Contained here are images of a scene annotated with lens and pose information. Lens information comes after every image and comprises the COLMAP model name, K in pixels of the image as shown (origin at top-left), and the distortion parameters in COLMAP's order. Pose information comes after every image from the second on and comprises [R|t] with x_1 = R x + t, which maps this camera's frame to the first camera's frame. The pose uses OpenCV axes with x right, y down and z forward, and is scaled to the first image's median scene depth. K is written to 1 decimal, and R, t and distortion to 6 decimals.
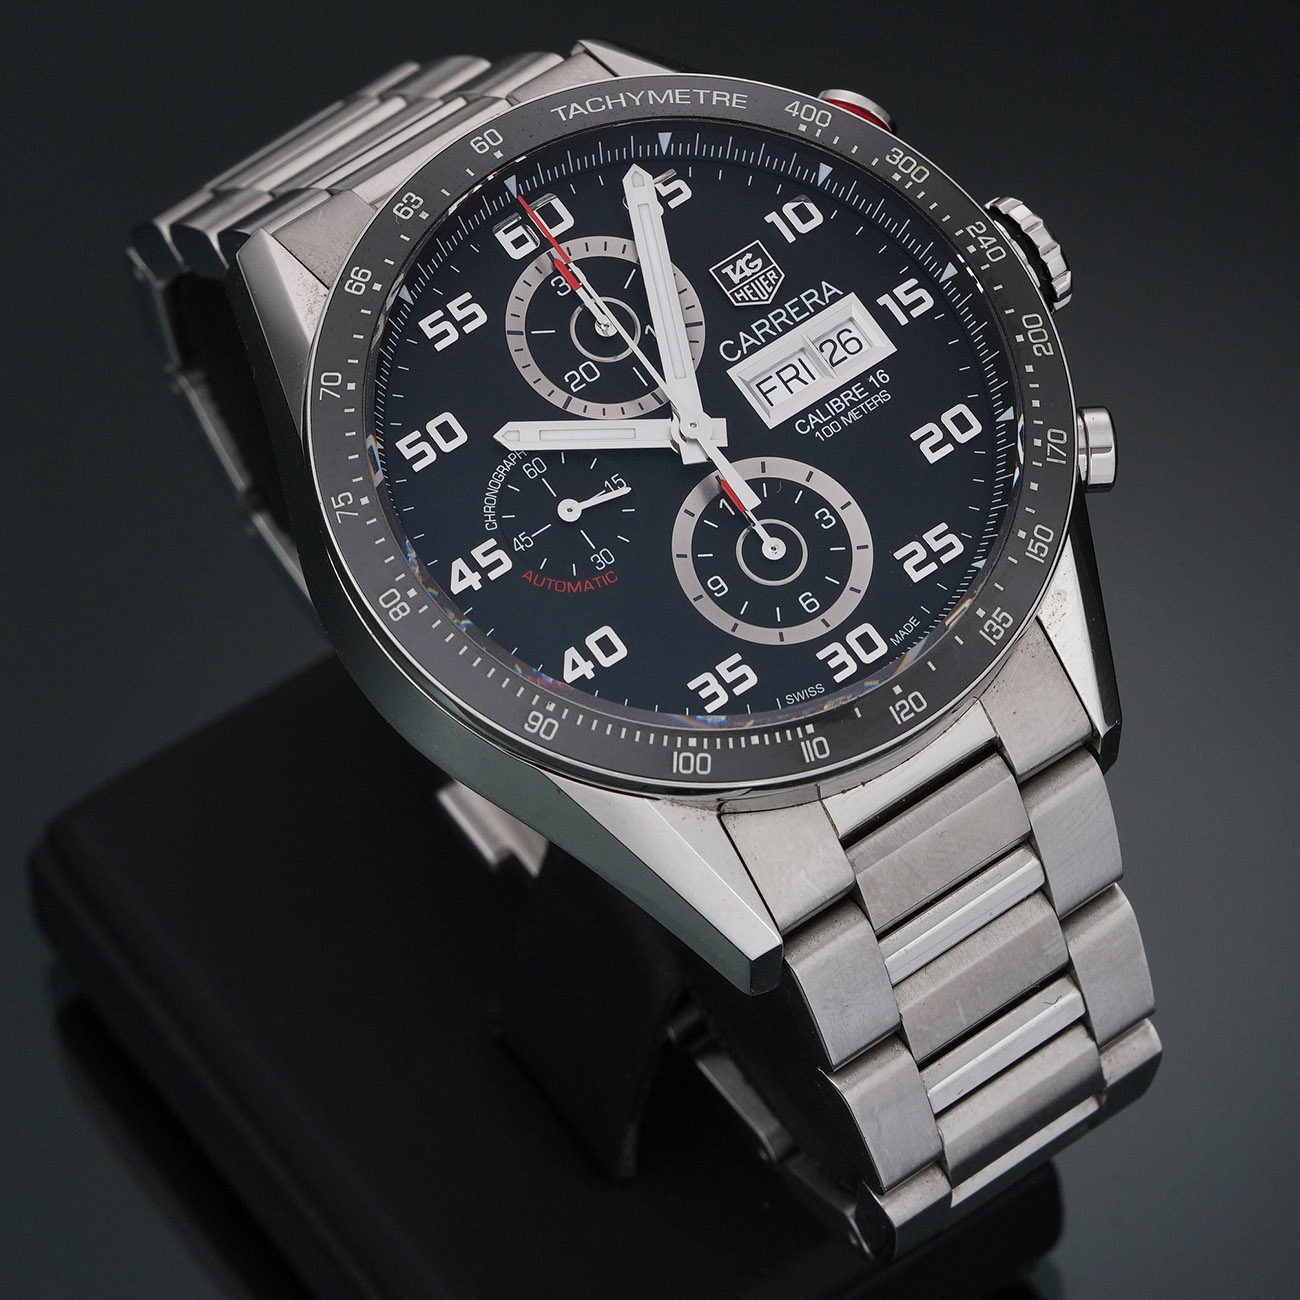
lens RADIAL K [[7071.3, 0, 650.0], [0, 7071.3, 650.0], [0, 0, 1]] dist [0.622560, -68.957031]
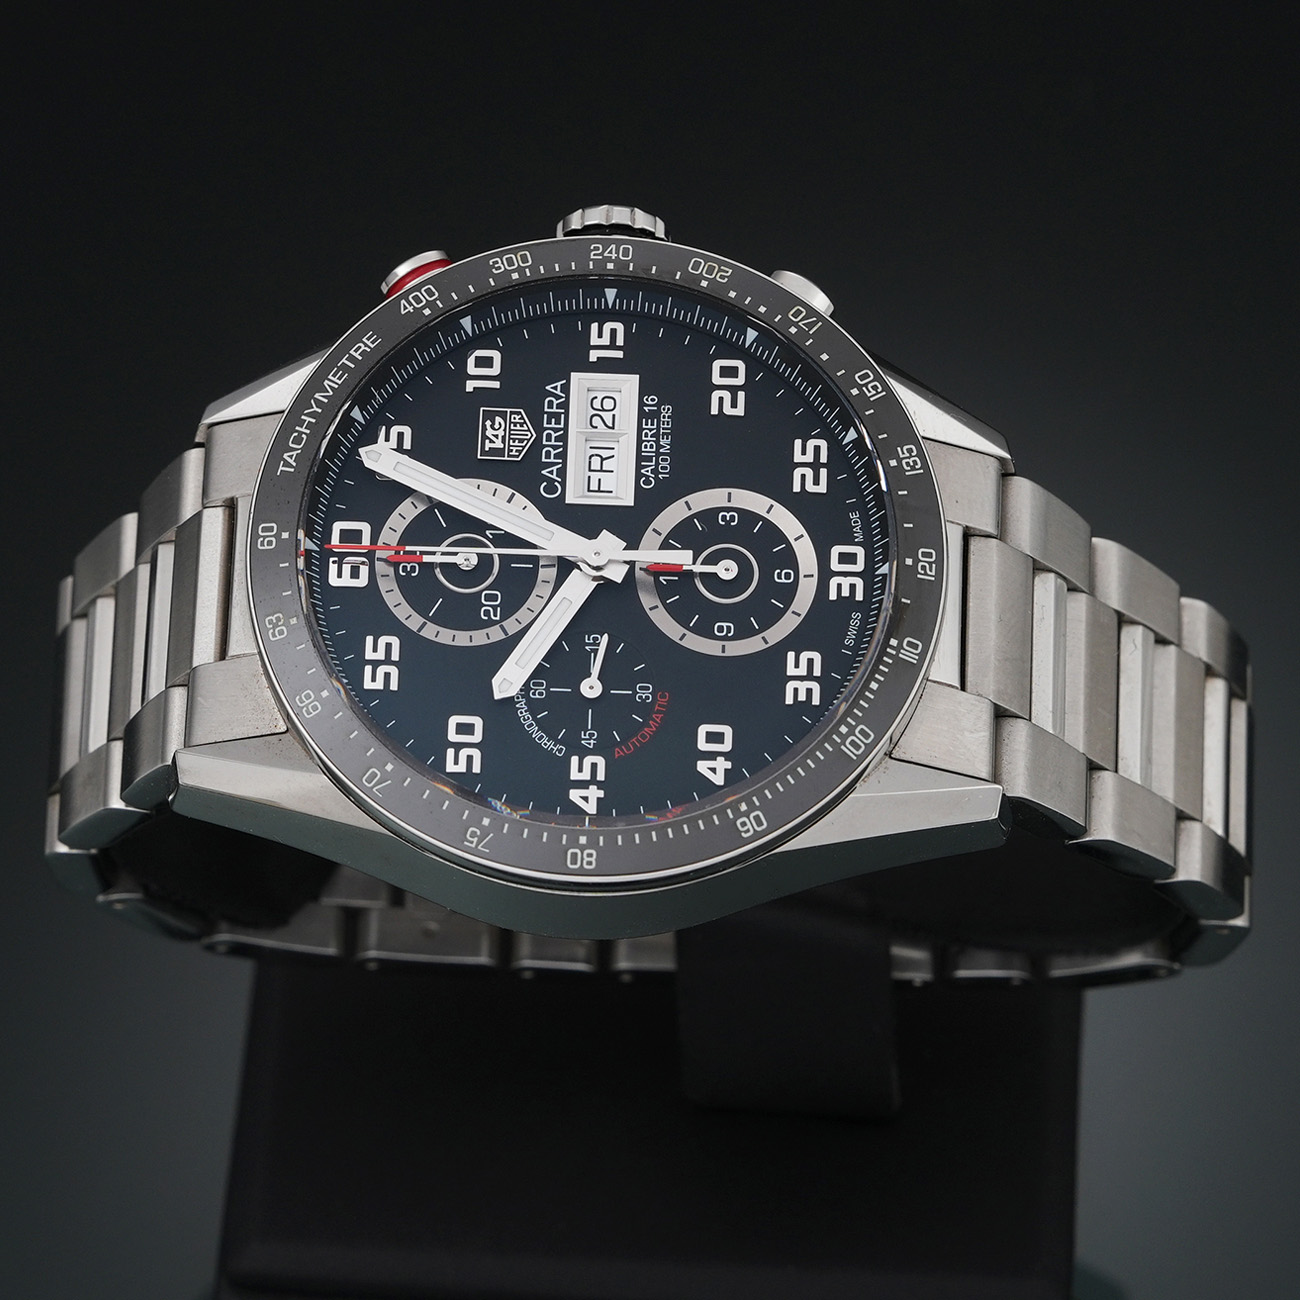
lens RADIAL K [[7071.3, 0, 650.0], [0, 7071.3, 650.0], [0, 0, 1]] dist [0.622560, -68.957031]
pose [[0.609232, -0.766560, 0.203032, -0.224083], [0.756412, 0.638624, 0.141425, -0.171681], [-0.238072, 0.067415, 0.968905, -0.074476]]
